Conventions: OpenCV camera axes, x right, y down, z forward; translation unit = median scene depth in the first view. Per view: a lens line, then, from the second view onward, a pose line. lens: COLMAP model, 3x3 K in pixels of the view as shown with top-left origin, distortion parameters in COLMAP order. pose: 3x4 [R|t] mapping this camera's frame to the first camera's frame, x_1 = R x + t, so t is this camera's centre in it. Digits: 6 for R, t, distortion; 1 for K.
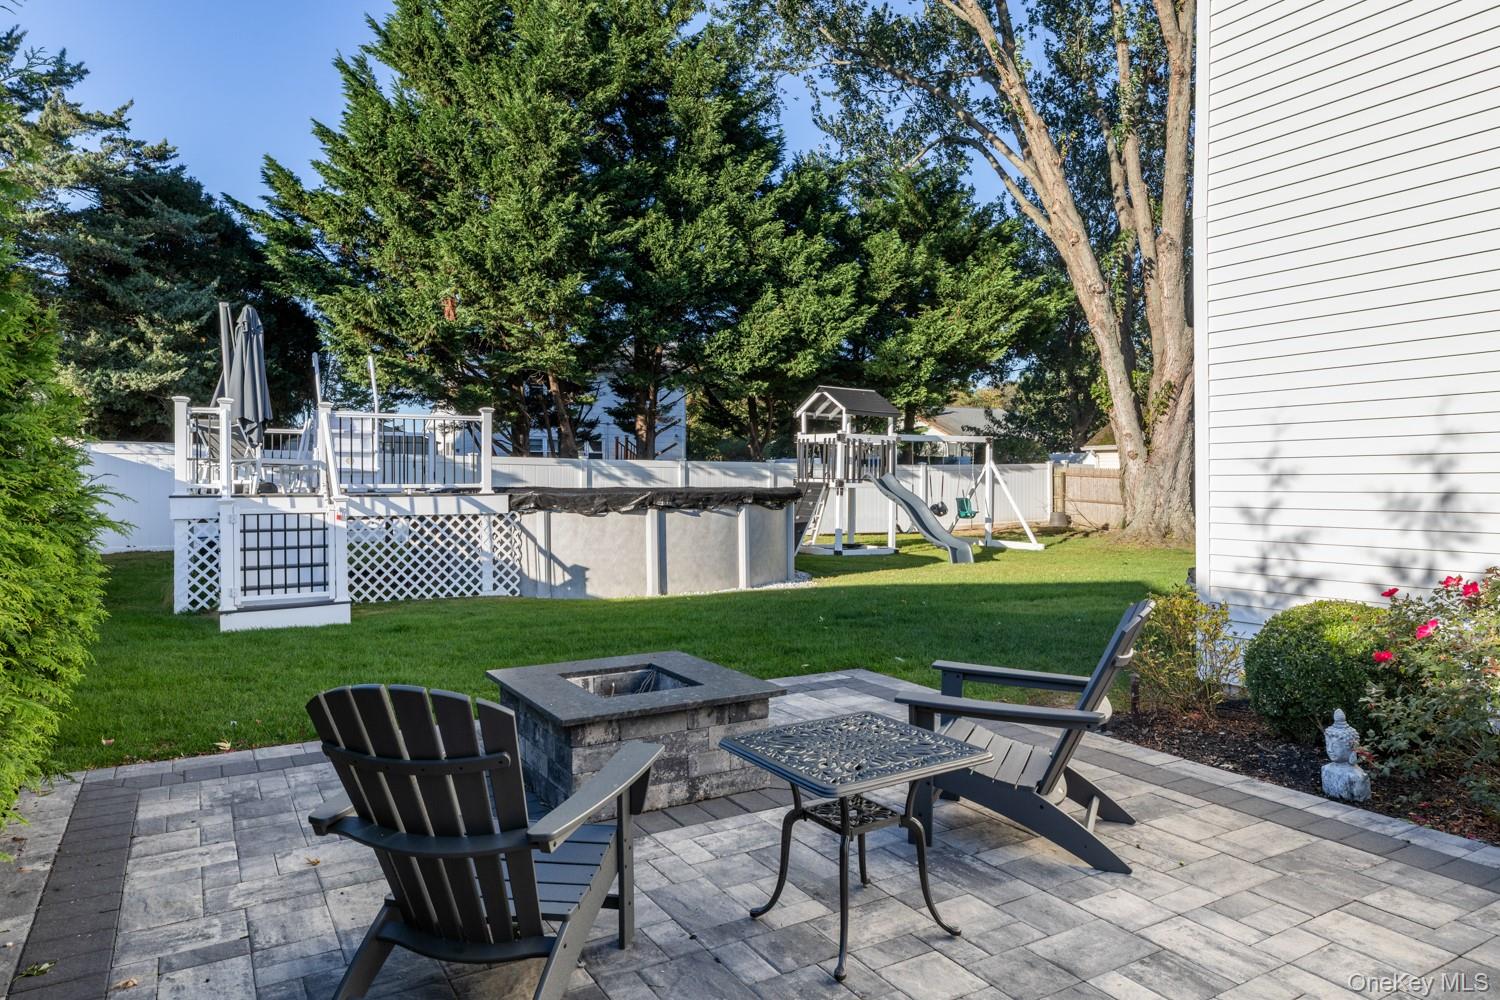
lens RADIAL K [[952.1, 0, 763.5], [0, 952.1, 475.3], [0, 0, 1]] dist [0.000870, 0.003950]
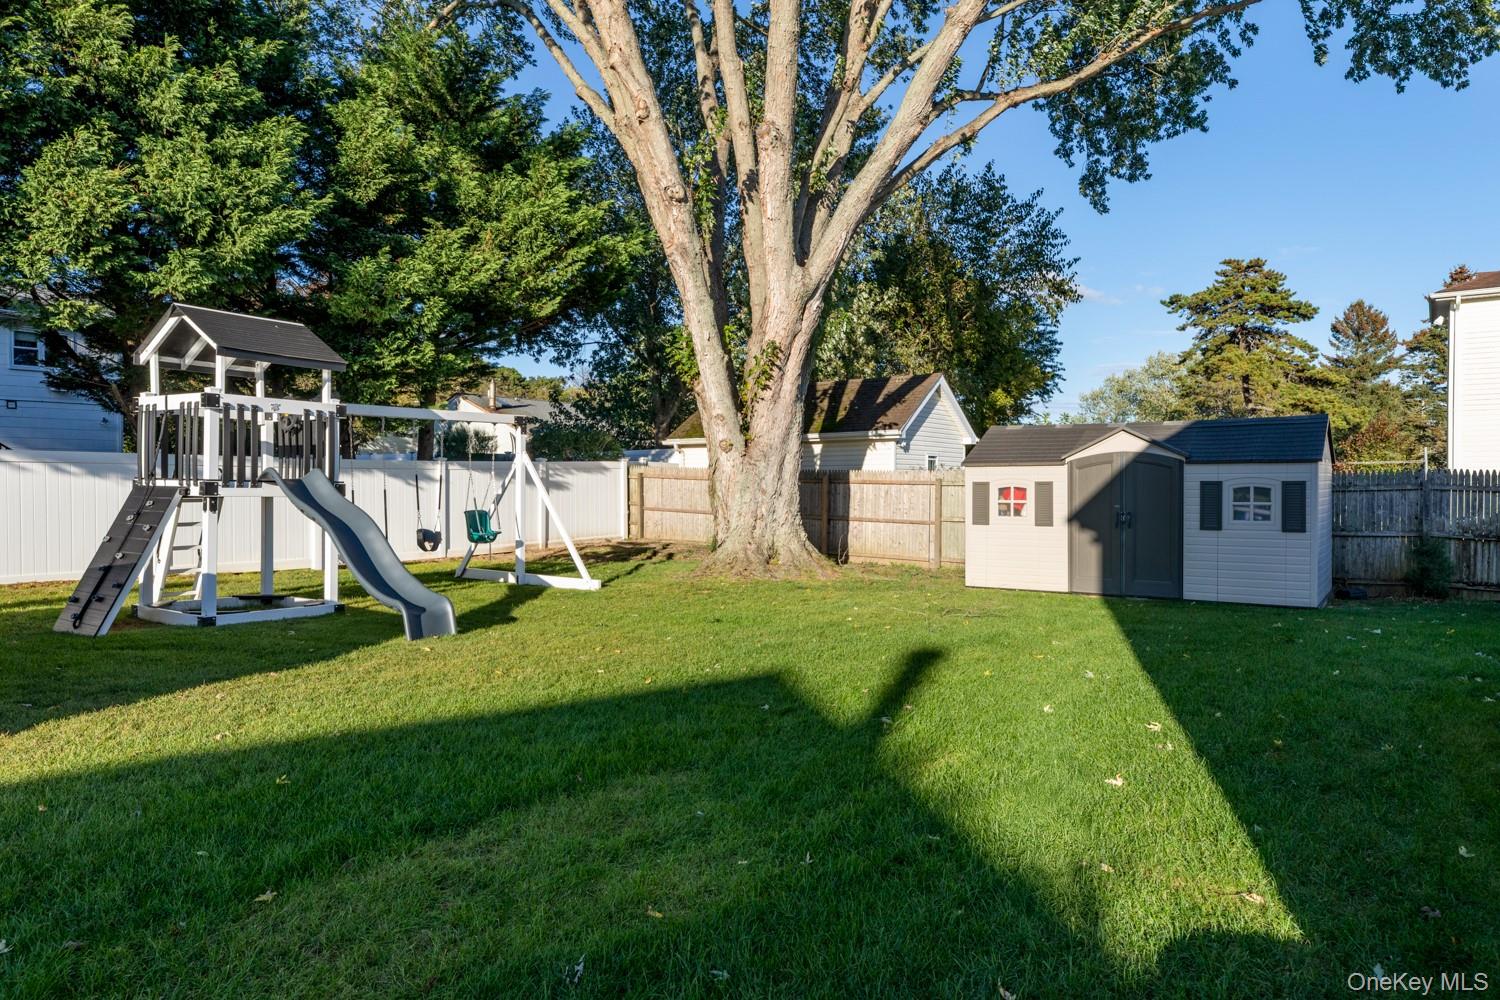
lens RADIAL K [[1032.3, 0, 750.4], [0, 1032.3, 495.5], [0, 0, 1]] dist [-0.001333, 0.000560]
pose [[0.922962, -0.006836, 0.384830, 0.108432], [0.001309, 0.999892, 0.014622, 0.003745], [-0.384889, -0.012991, 0.922872, 0.282257]]
